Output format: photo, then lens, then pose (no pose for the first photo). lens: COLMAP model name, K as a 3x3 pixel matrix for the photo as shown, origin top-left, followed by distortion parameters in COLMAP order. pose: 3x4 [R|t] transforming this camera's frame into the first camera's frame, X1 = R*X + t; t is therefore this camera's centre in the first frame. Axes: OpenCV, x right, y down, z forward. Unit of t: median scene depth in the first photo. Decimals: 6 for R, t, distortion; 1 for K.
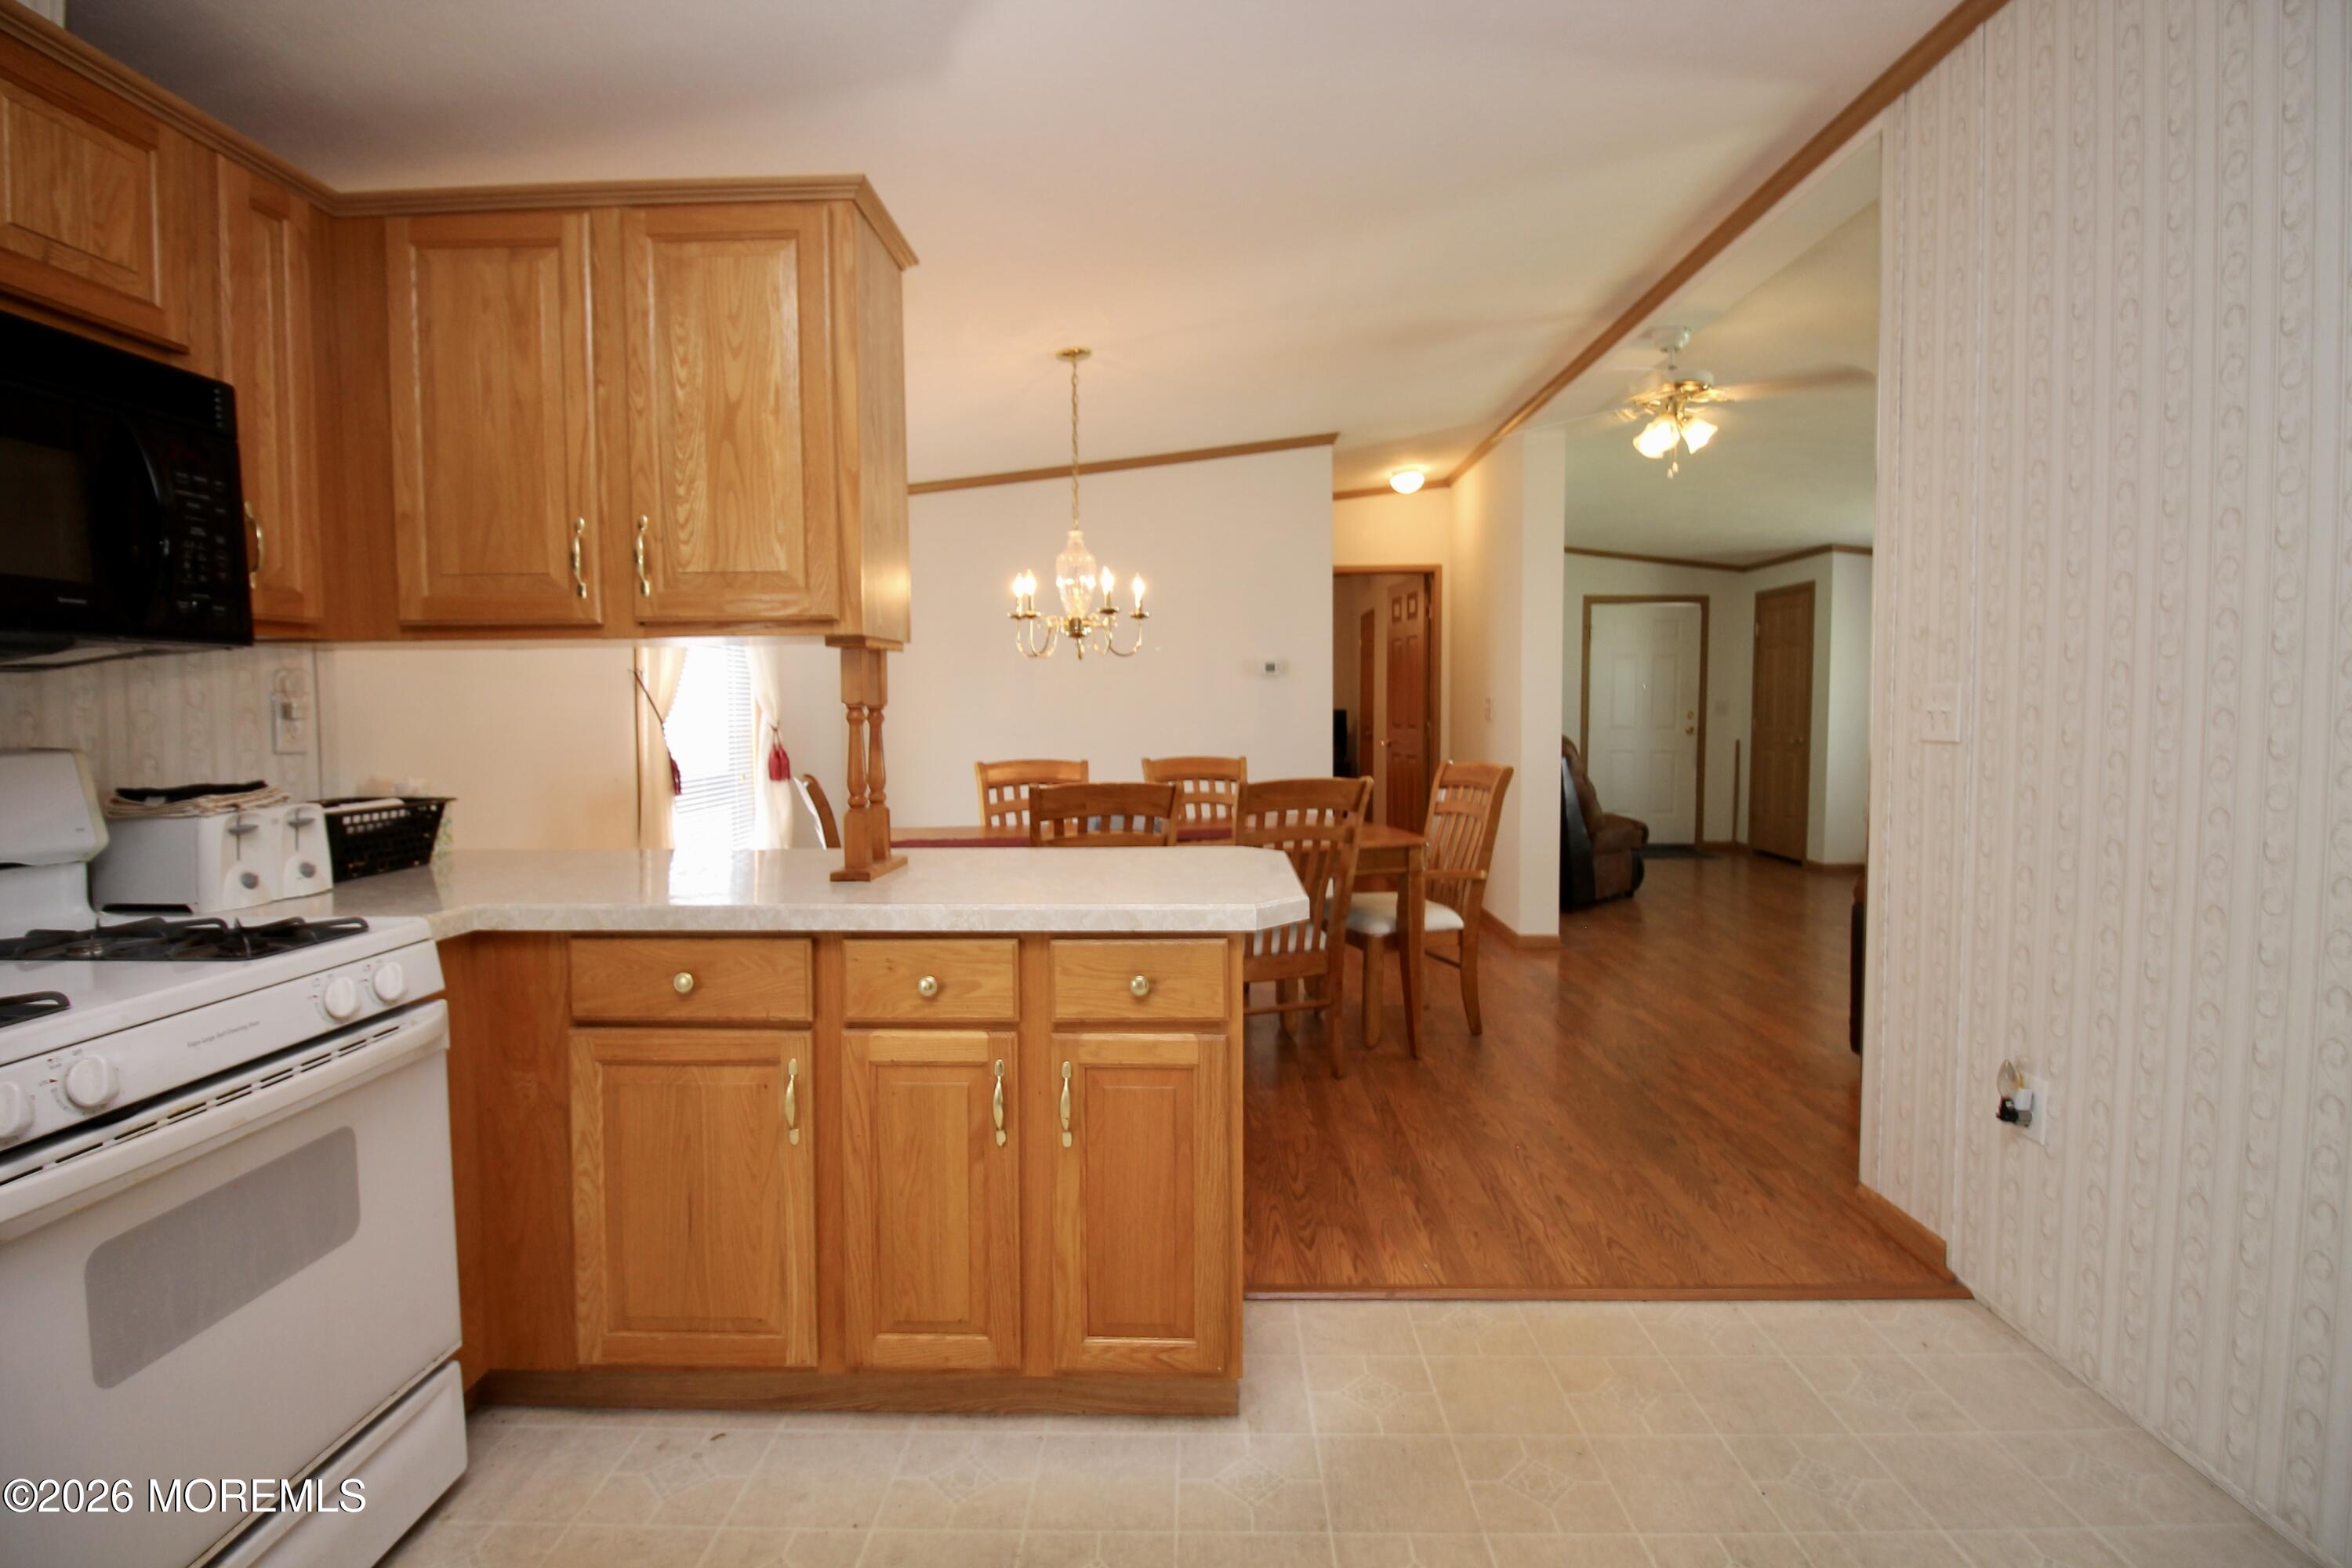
lens RADIAL K [[1100.0, 0, 1186.9], [0, 1100.0, 754.8], [0, 0, 1]] dist [0.000347, -0.013668]
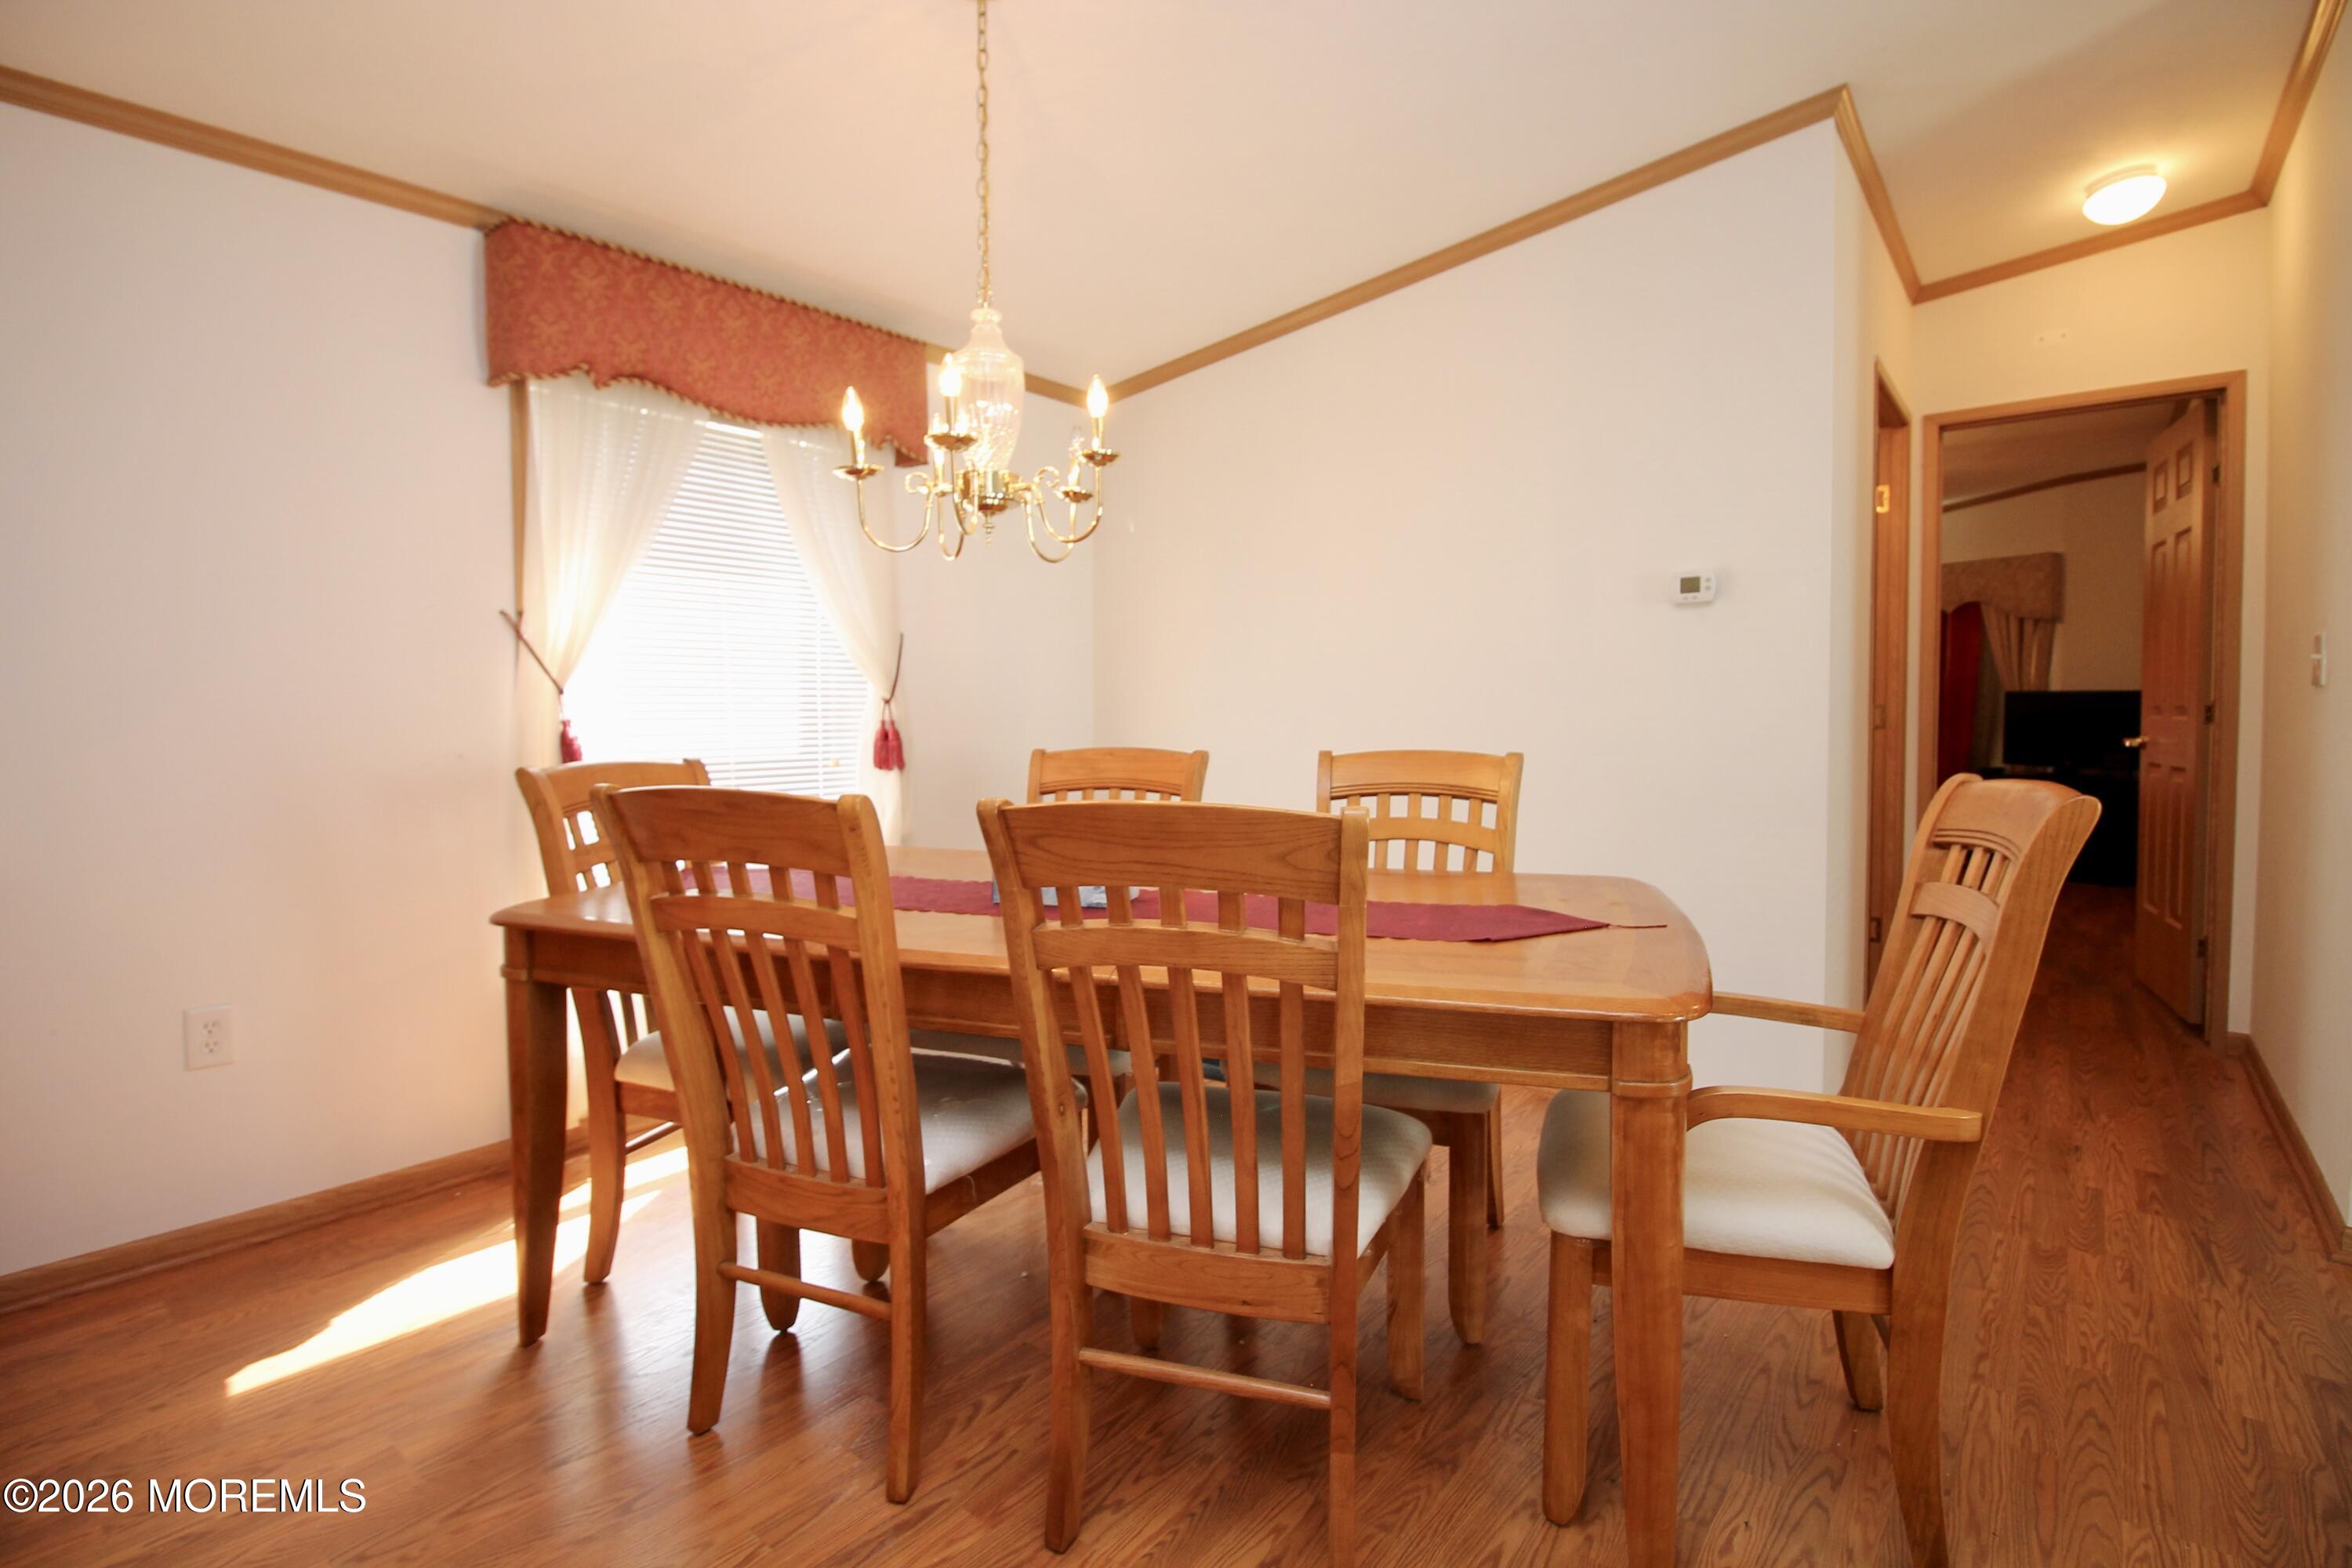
lens RADIAL K [[1102.7, 0, 1178.2], [0, 1102.7, 767.0], [0, 0, 1]] dist [-0.030999, -0.000472]
pose [[0.781658, 0.030458, -0.622964, 0.563870], [-0.023036, 0.999535, 0.019966, 0.004550], [0.623282, -0.001256, 0.781996, 1.204897]]
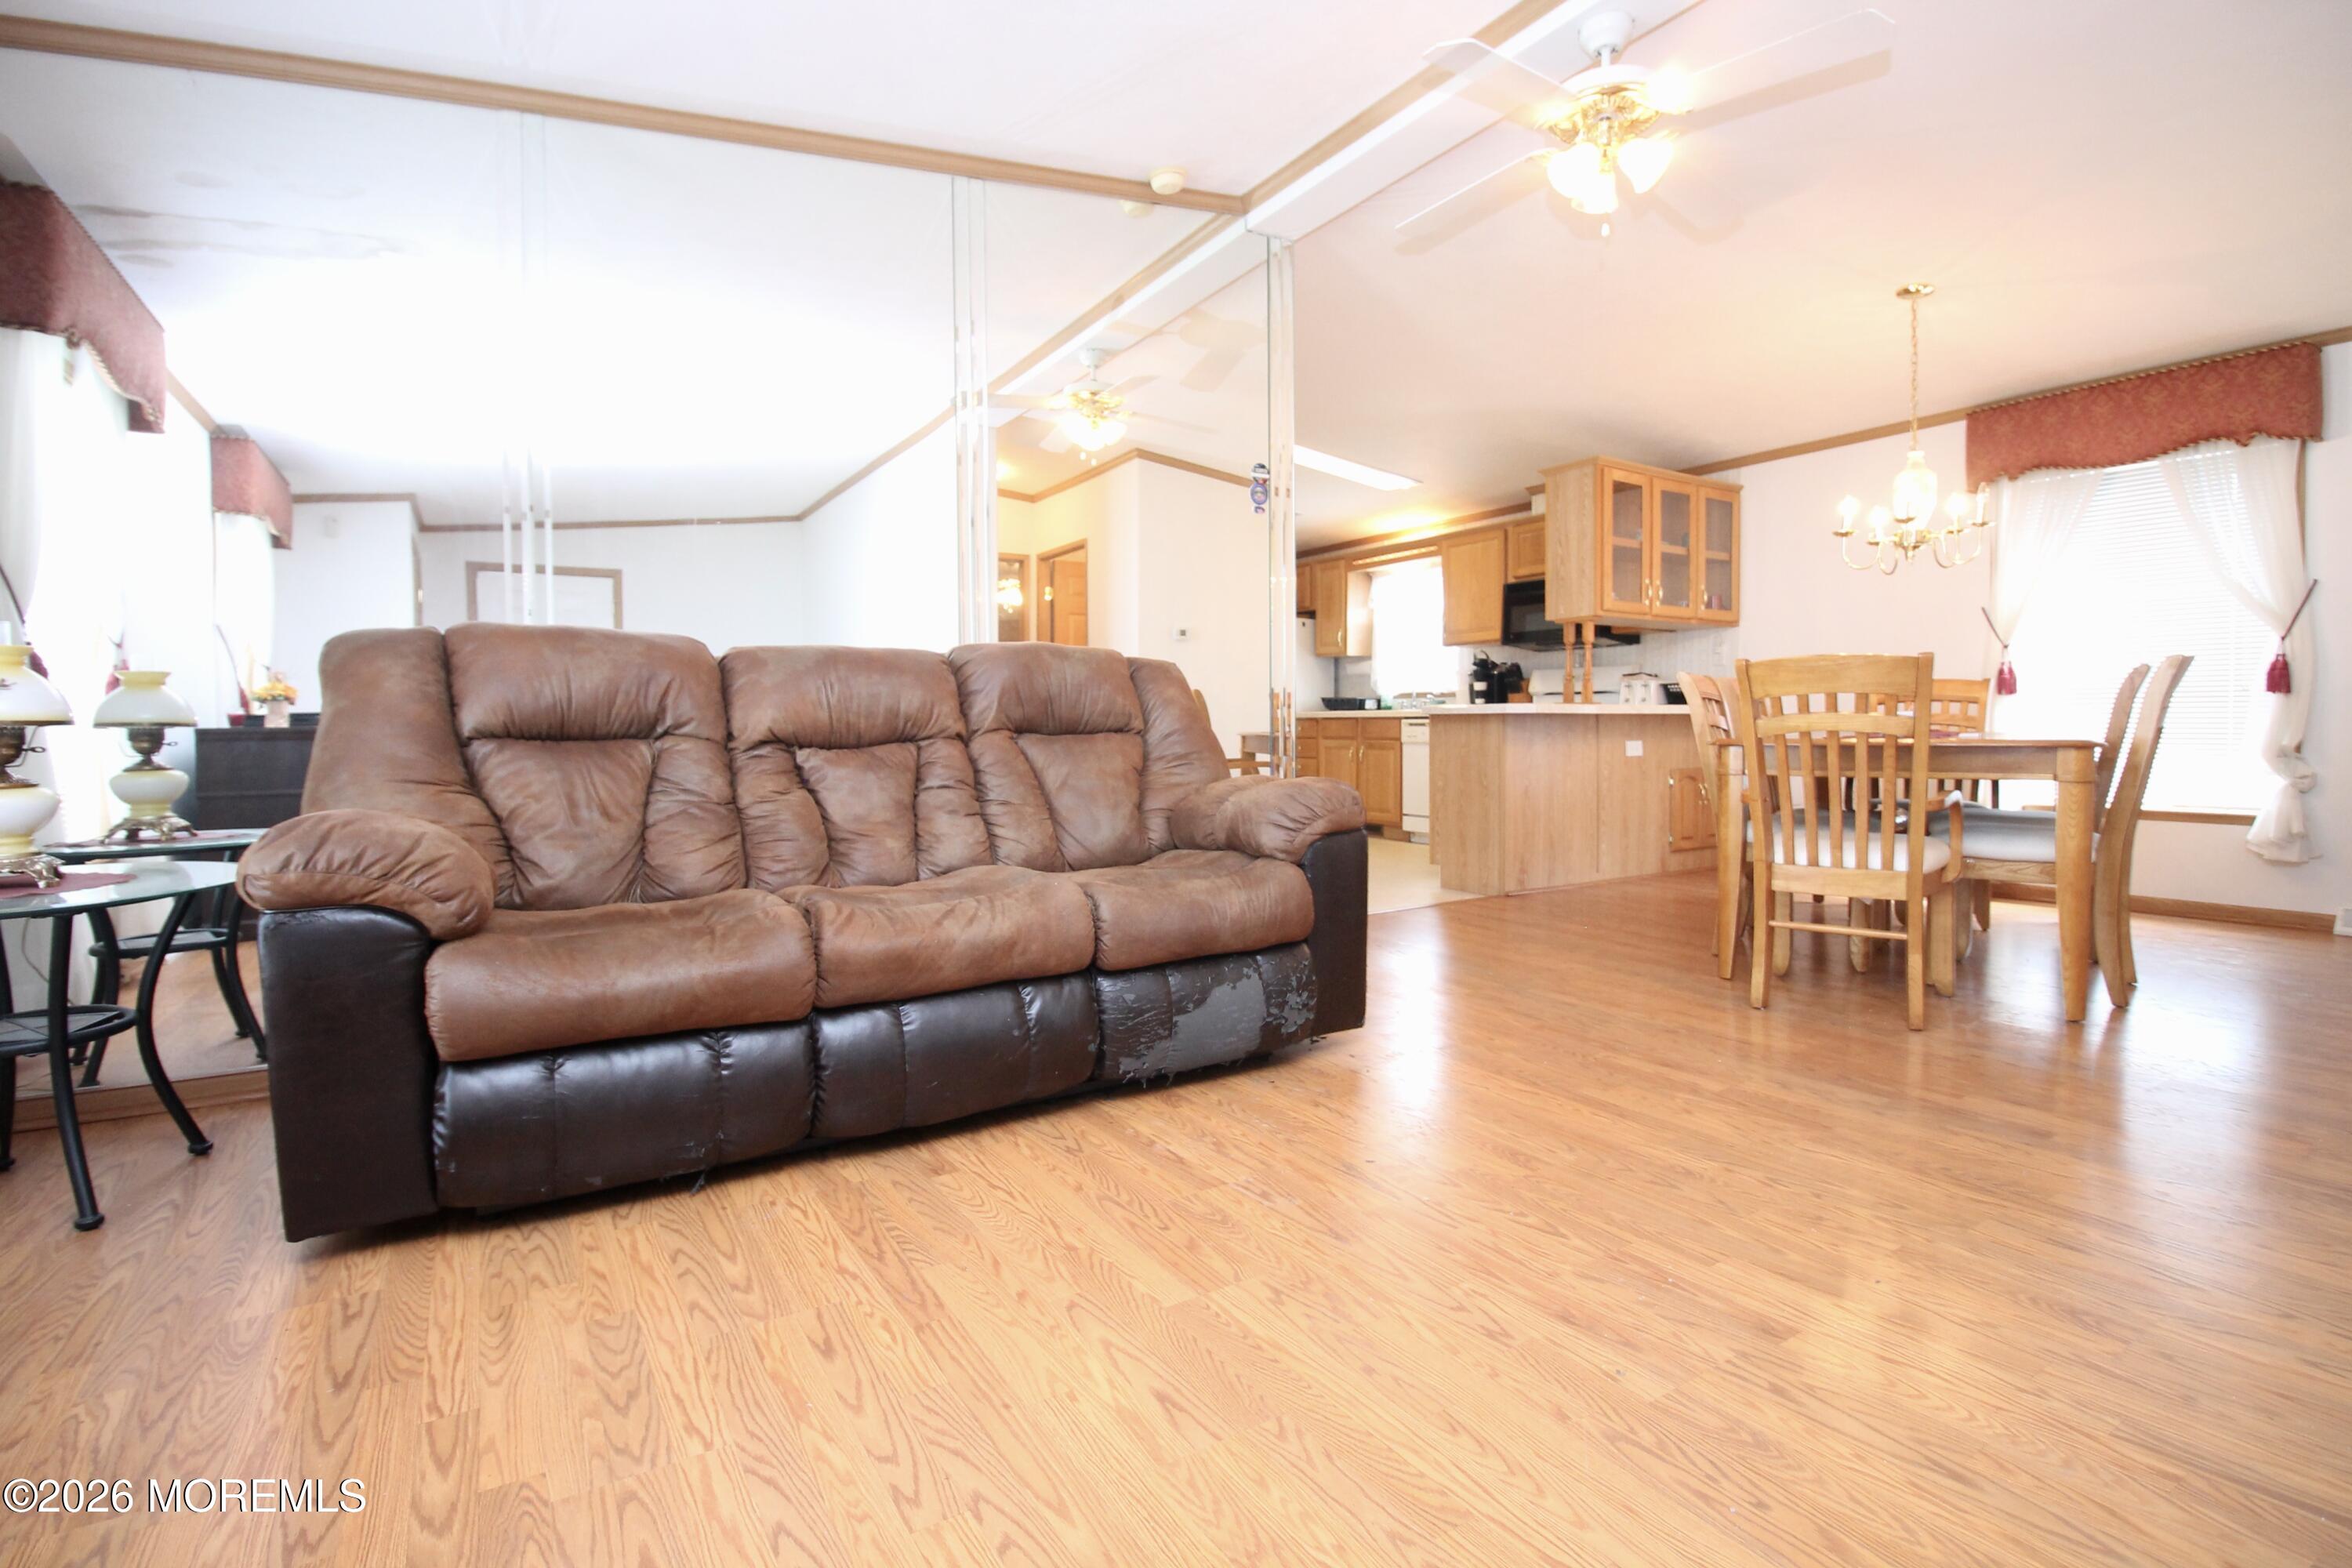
lens RADIAL K [[1100.0, 0, 1186.9], [0, 1100.0, 754.8], [0, 0, 1]] dist [0.000347, -0.013668]
pose [[-0.840134, 0.022758, -0.541901, 2.038043], [-0.017030, 0.997520, 0.068295, 0.062451], [0.542111, 0.066605, -0.837663, 2.858086]]
